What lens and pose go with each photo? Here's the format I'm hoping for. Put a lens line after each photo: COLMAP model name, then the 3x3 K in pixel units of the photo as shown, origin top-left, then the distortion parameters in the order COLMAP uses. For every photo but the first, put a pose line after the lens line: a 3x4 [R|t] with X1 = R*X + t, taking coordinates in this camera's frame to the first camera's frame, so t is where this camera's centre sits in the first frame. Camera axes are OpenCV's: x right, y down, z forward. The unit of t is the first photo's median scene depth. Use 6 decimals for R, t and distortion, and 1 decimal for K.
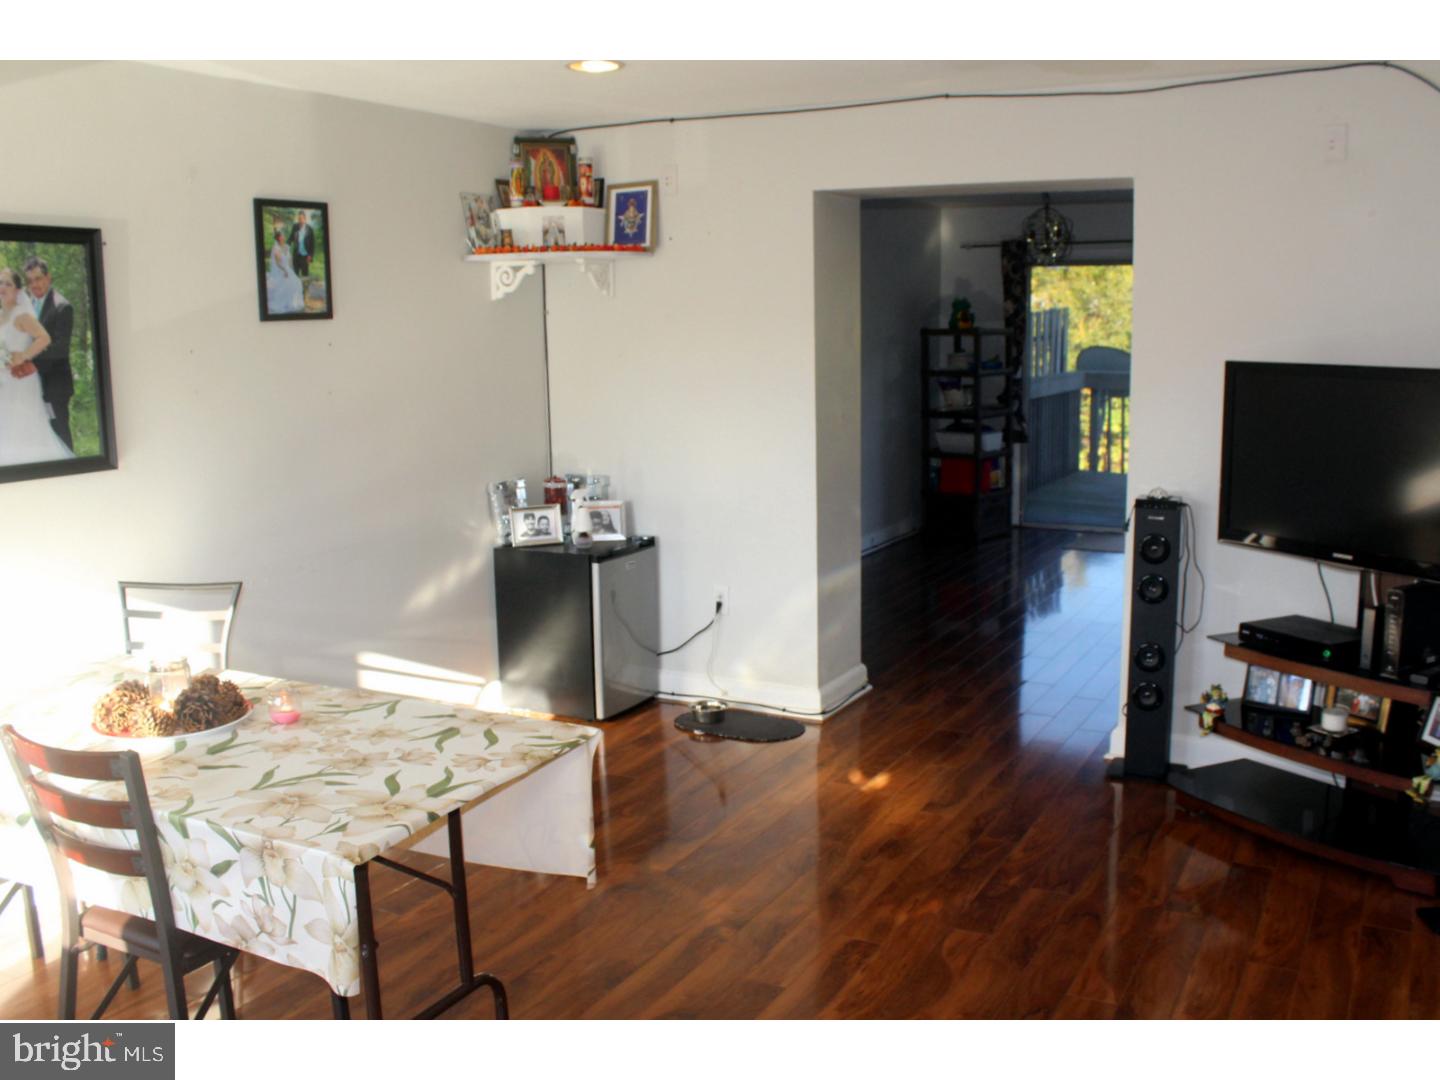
lens RADIAL K [[1330.8, 0, 720.0], [0, 1330.8, 540.0], [0, 0, 1]] dist [-0.111702, 0.069448]
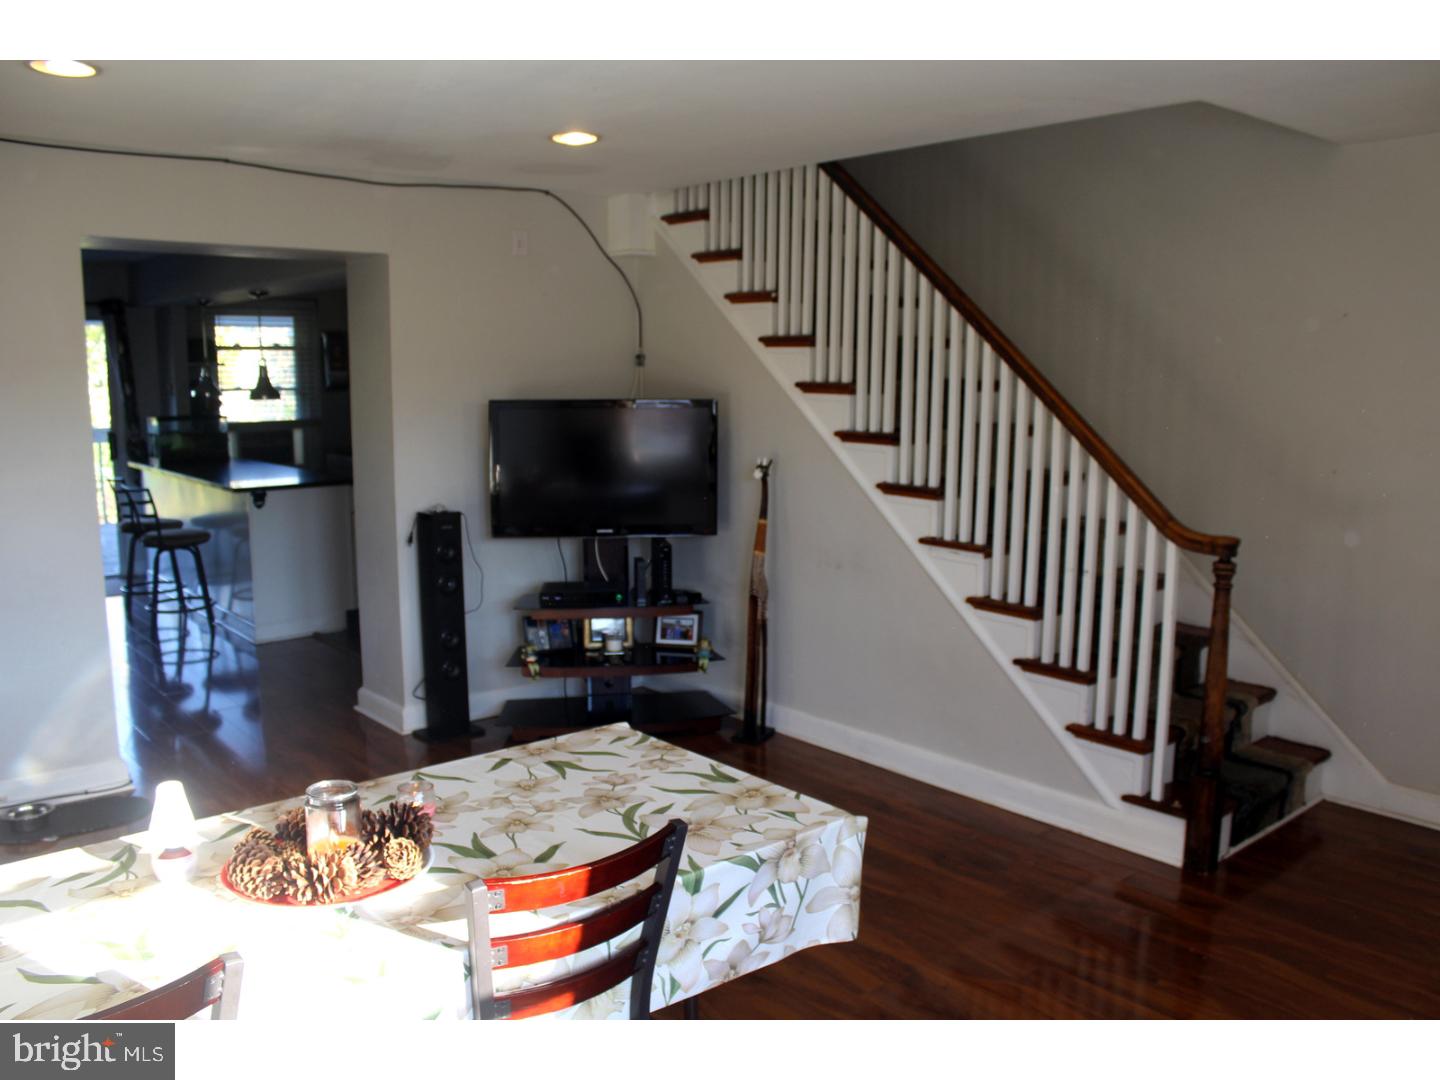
lens RADIAL K [[1171.1, 0, 719.9], [0, 1171.1, 556.5], [0, 0, 1]] dist [-0.100357, -0.000615]
pose [[0.365541, -0.127379, 0.922038, -1.091603], [0.145318, 0.986255, 0.078639, -0.071088], [-0.919381, 0.105243, 0.379027, 0.610822]]
